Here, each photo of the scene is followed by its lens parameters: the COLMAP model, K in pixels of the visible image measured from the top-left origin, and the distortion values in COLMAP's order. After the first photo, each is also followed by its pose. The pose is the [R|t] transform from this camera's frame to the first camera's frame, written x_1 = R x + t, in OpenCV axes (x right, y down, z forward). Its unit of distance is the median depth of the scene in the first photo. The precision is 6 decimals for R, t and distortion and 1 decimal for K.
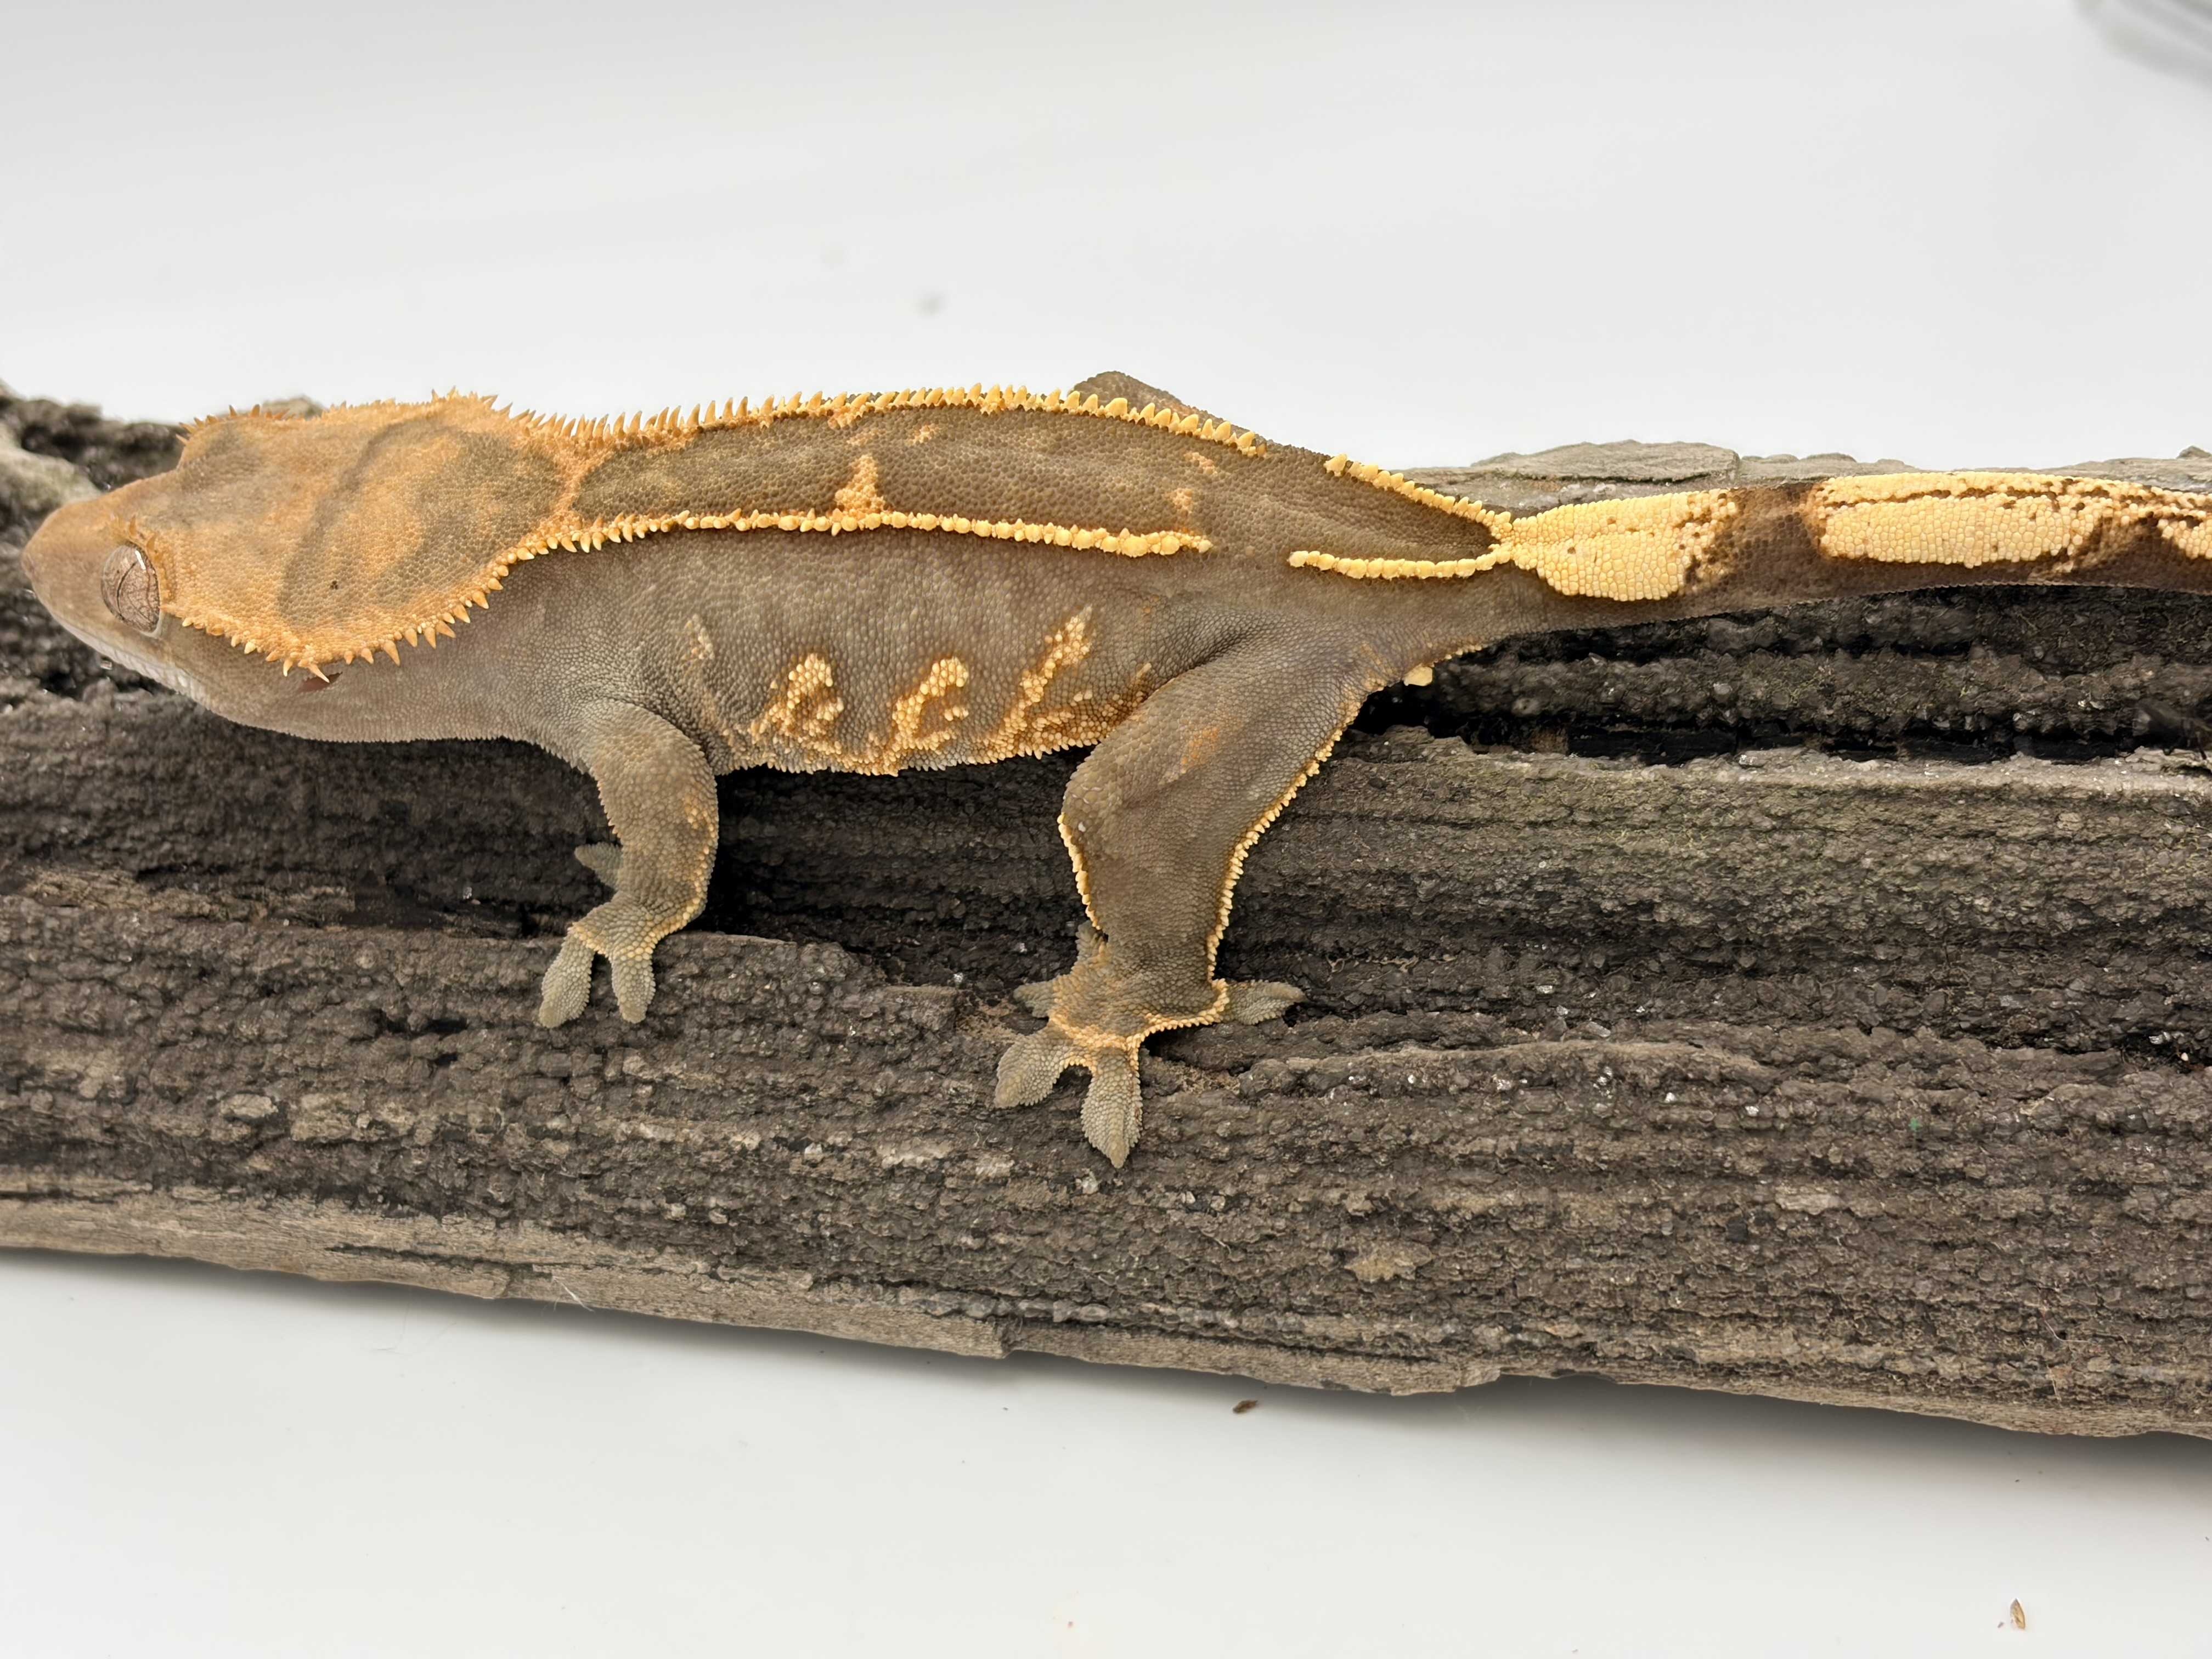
lens RADIAL K [[3422.4, 0, 1104.1], [0, 3422.4, 846.9], [0, 0, 1]] dist [0.128035, 0.000000]
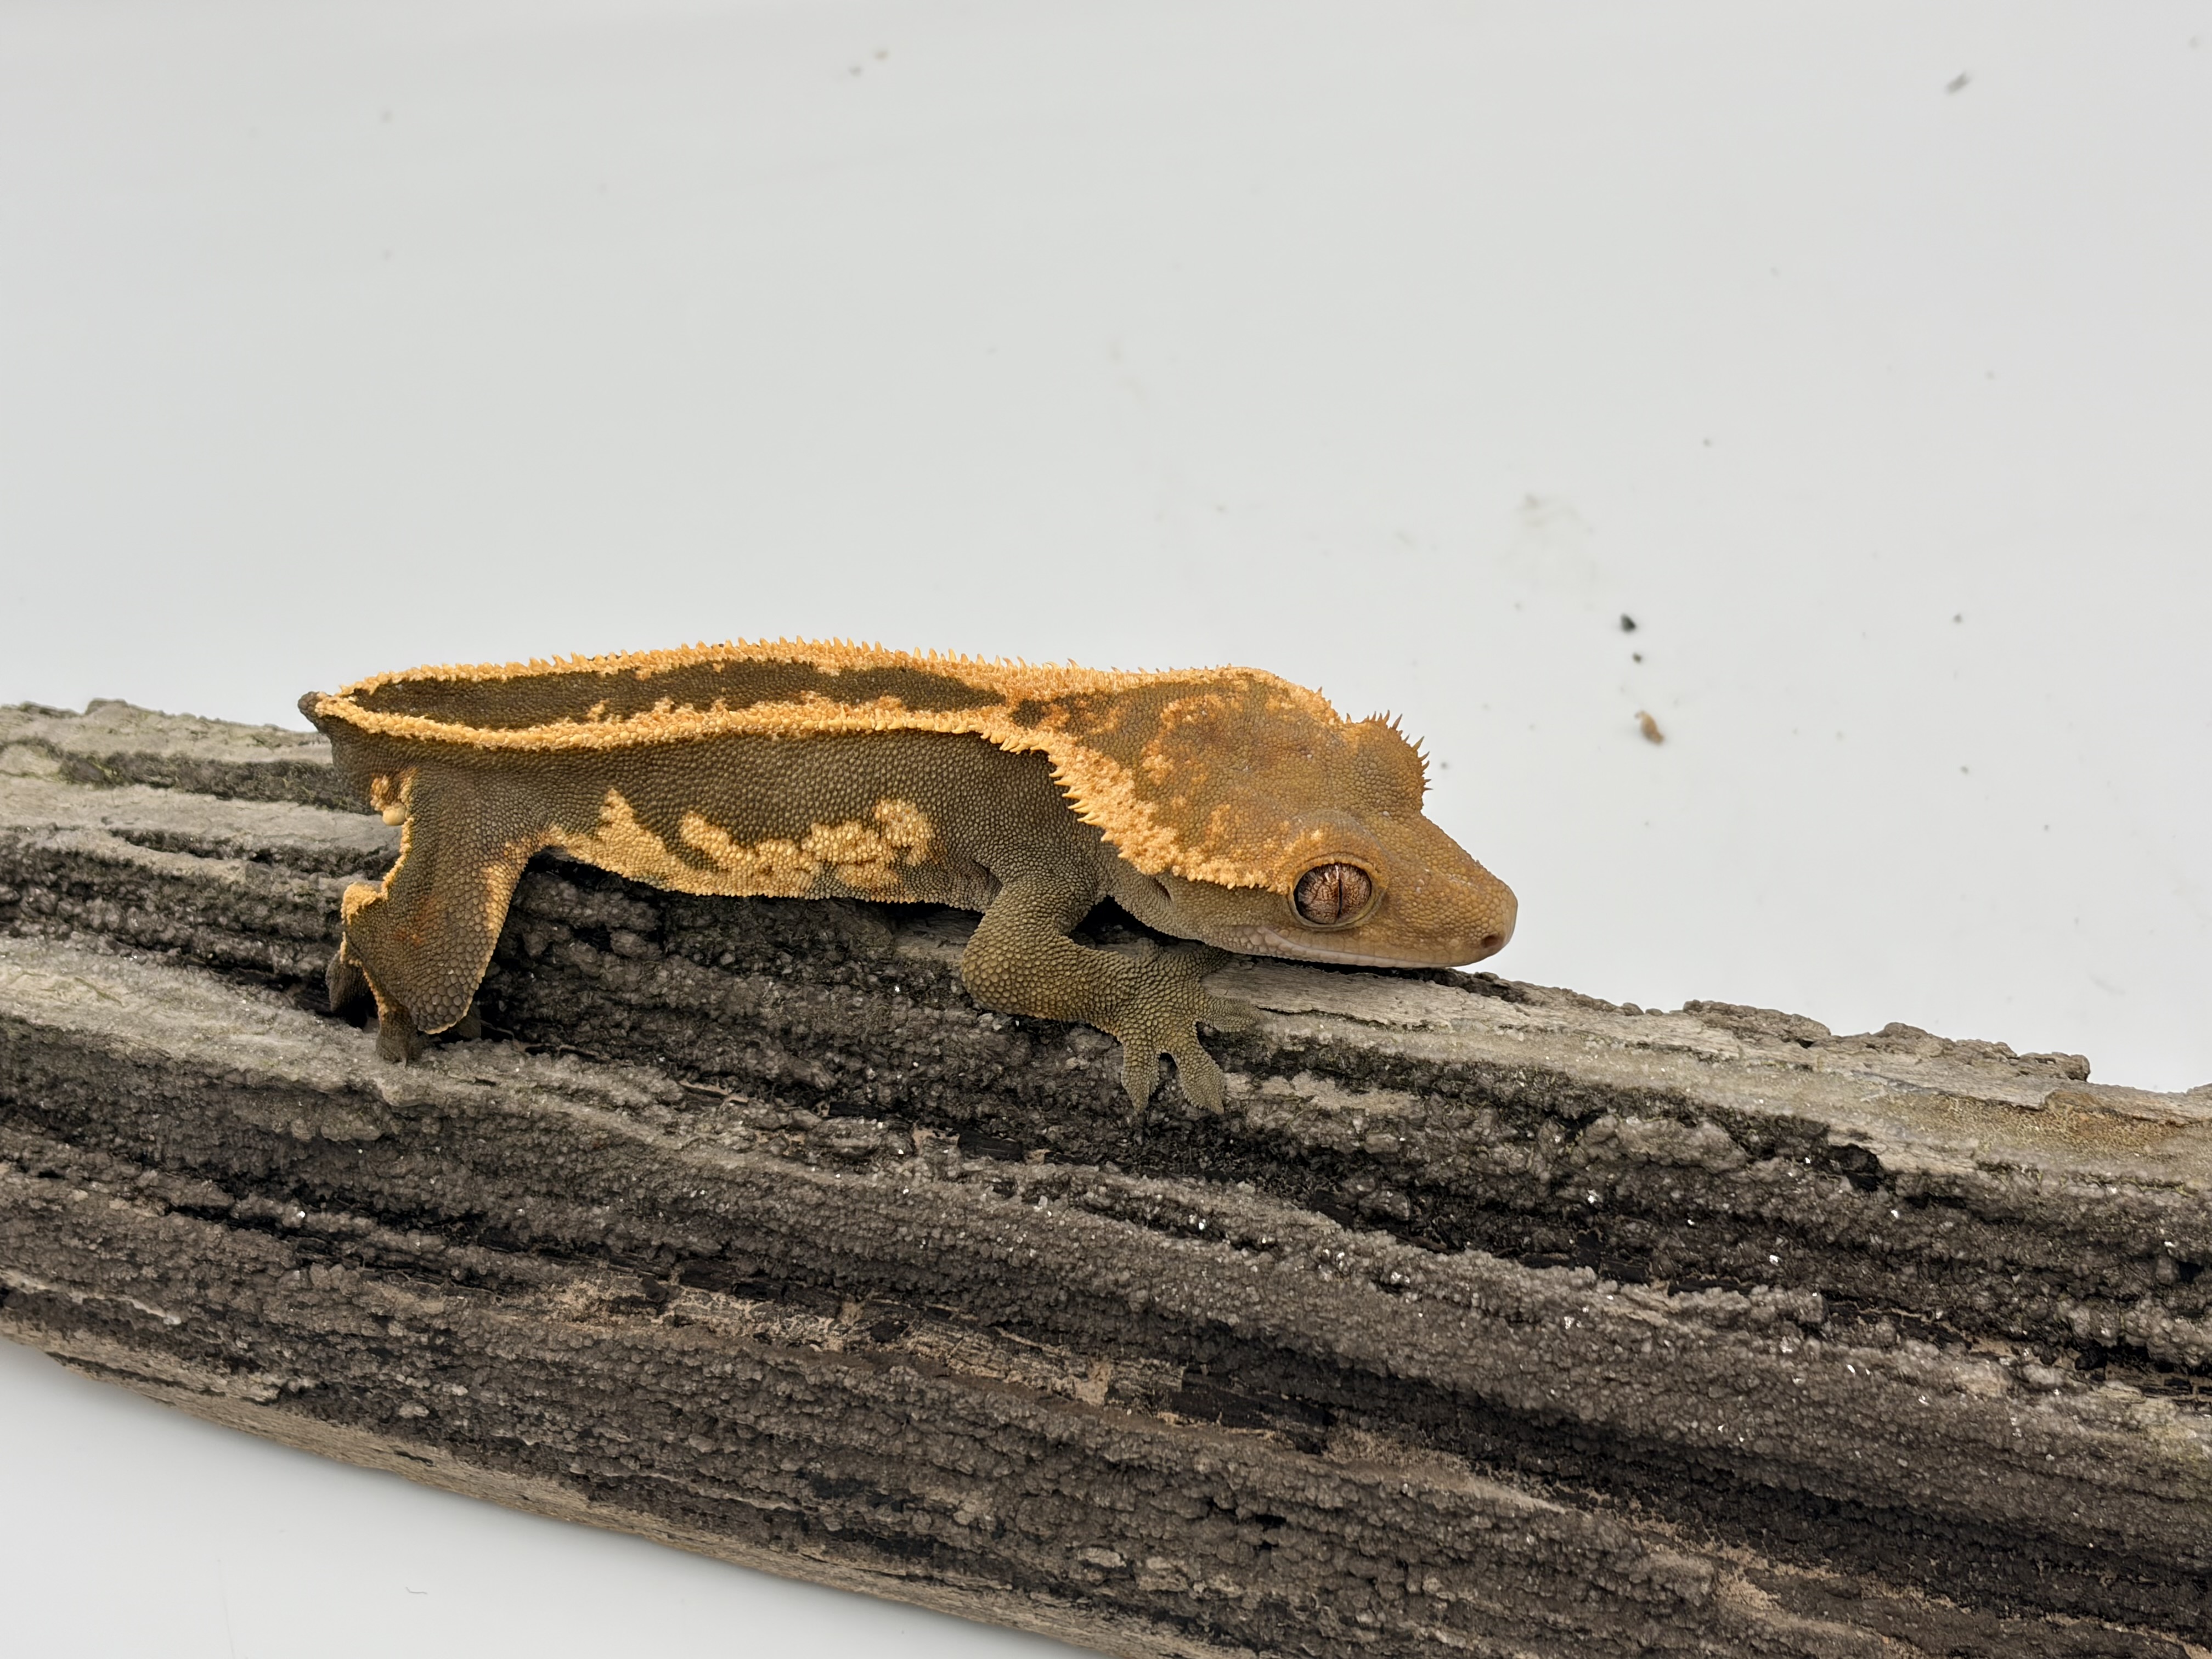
lens RADIAL K [[3730.3, 0, 1148.6], [0, 3730.3, 856.8], [0, 0, 1]] dist [0.158176, 0.000000]
pose [[0.997530, 0.033125, -0.061945, -0.165898], [-0.011269, 0.945875, 0.324336, -0.611687], [0.069336, -0.322837, 0.943911, -0.165969]]
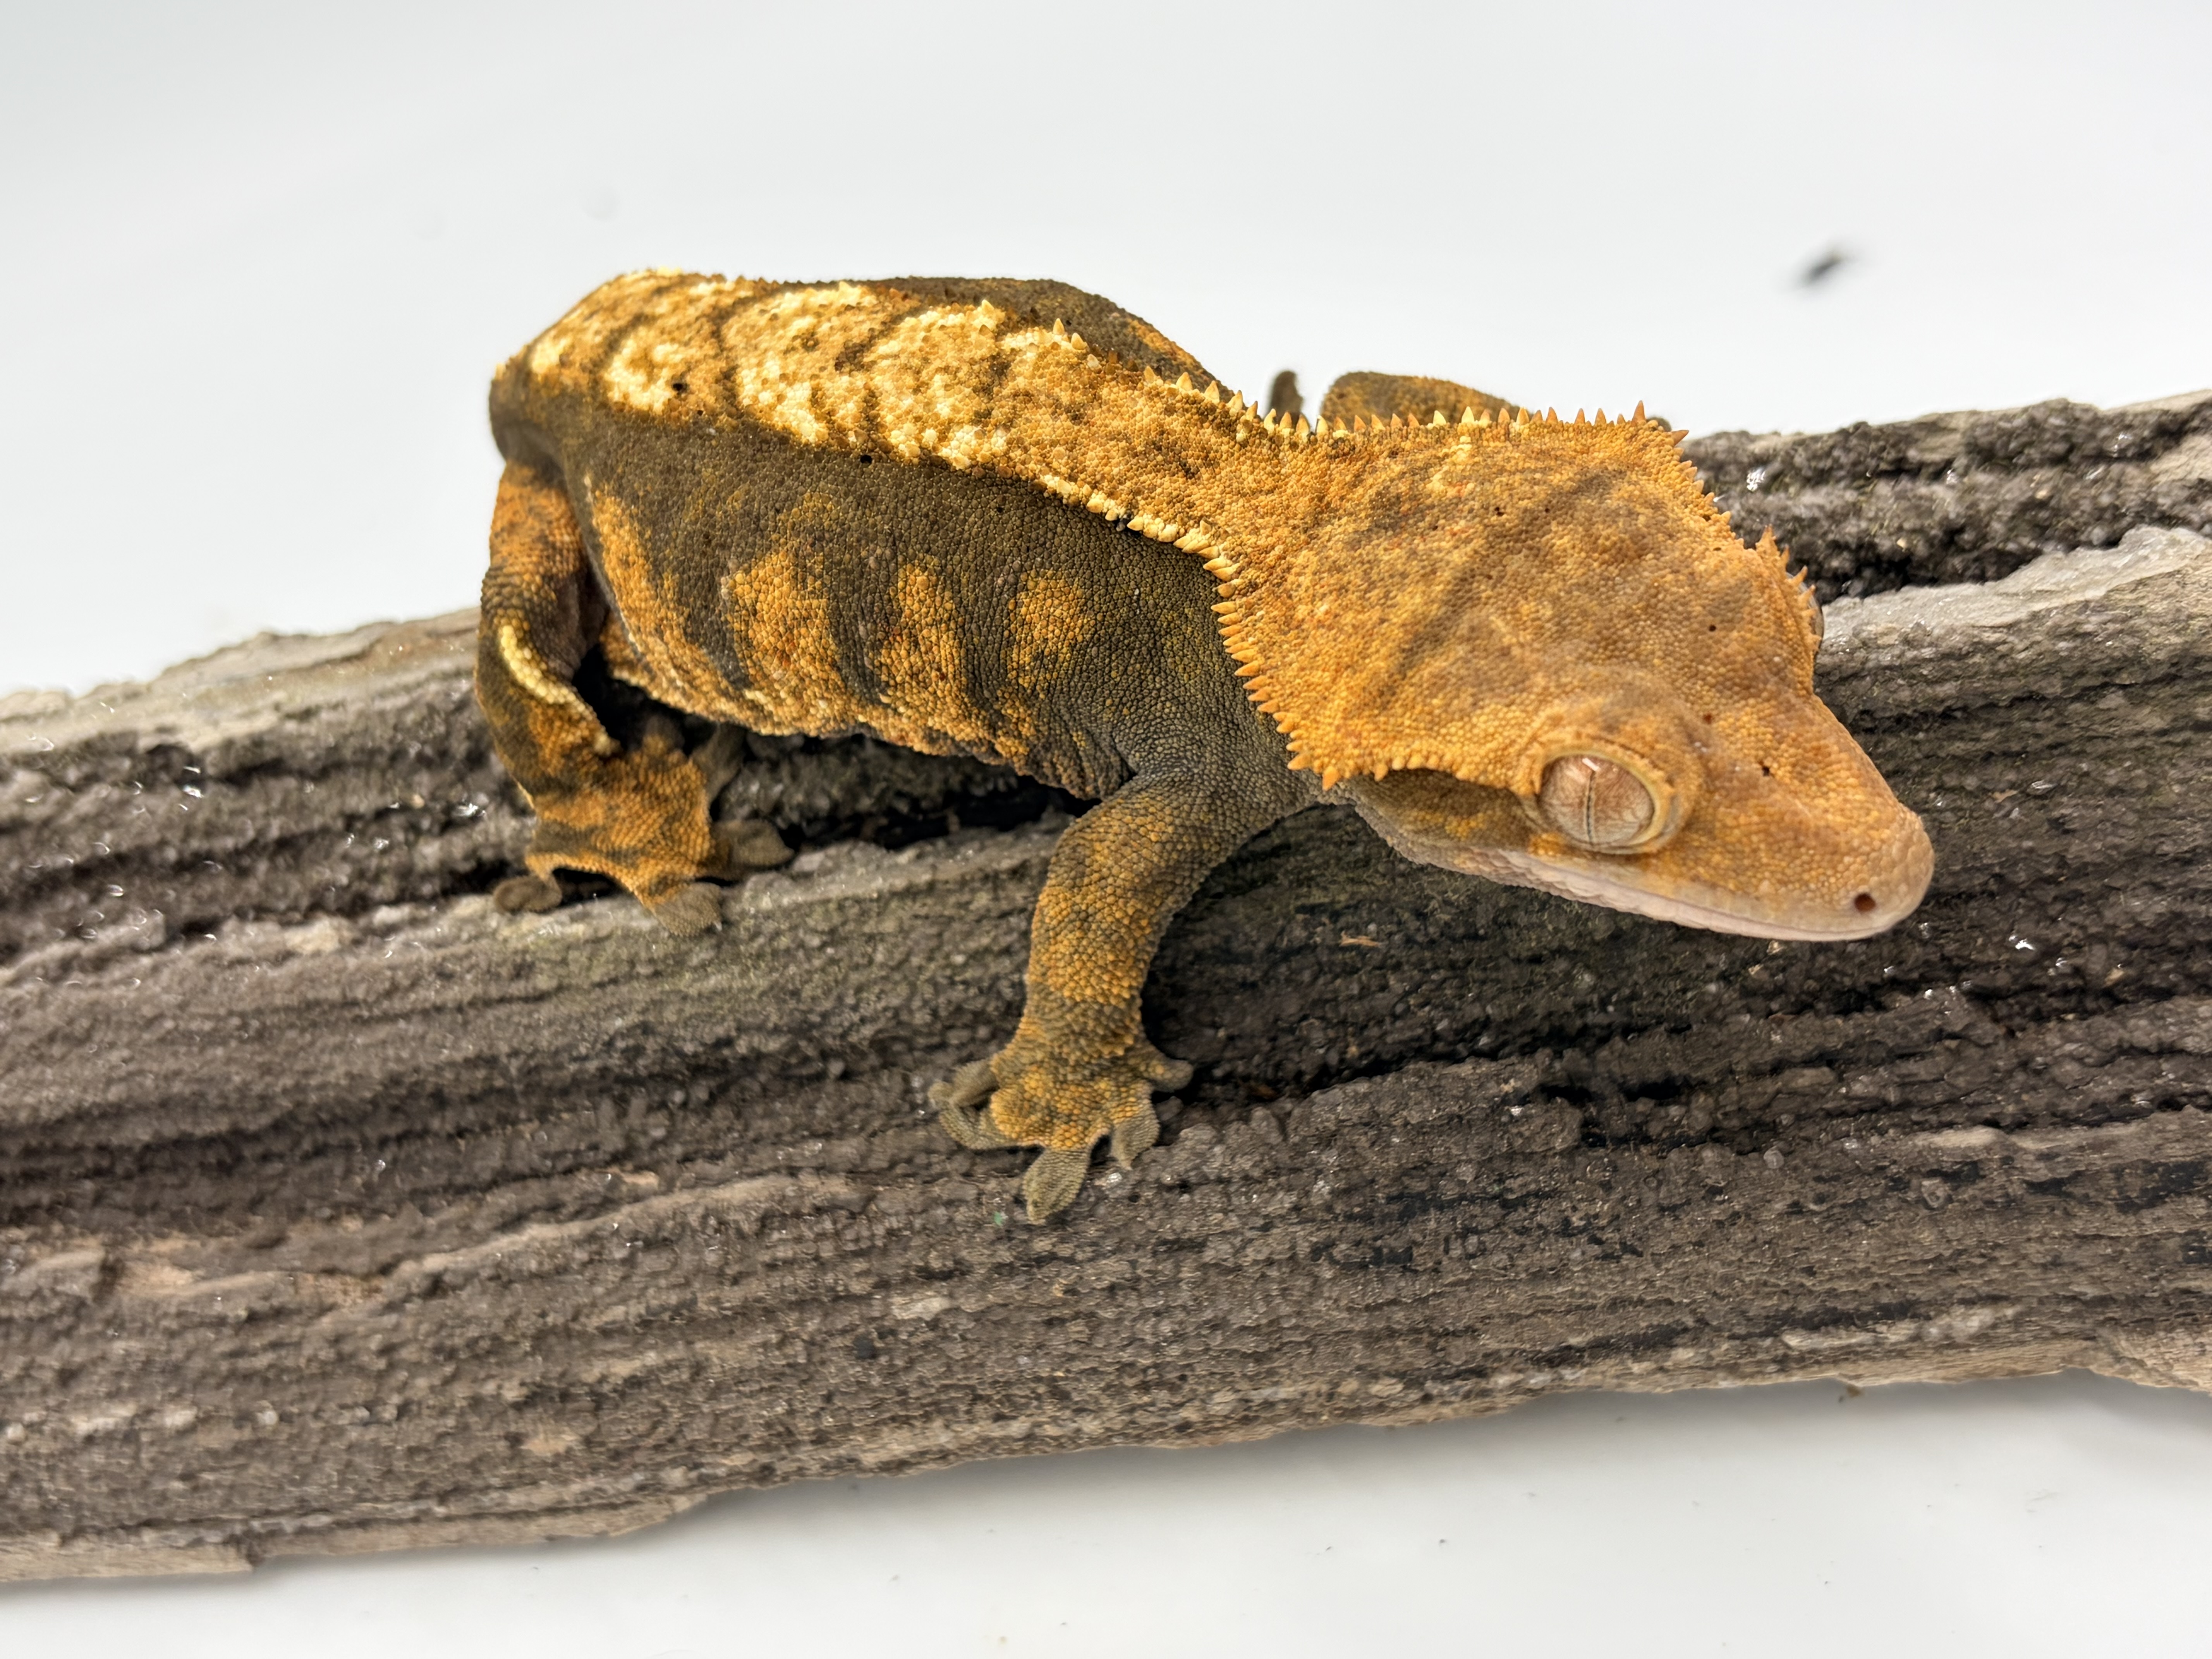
lens RADIAL K [[2702.4, 0, 1116.8], [0, 2702.4, 893.9], [0, 0, 1]] dist [-0.017752, 0.000000]
pose [[0.972370, -0.228908, 0.045805, 0.234078], [0.219164, 0.962714, 0.158586, -0.119786], [-0.080398, -0.144165, 0.986282, 0.210389]]
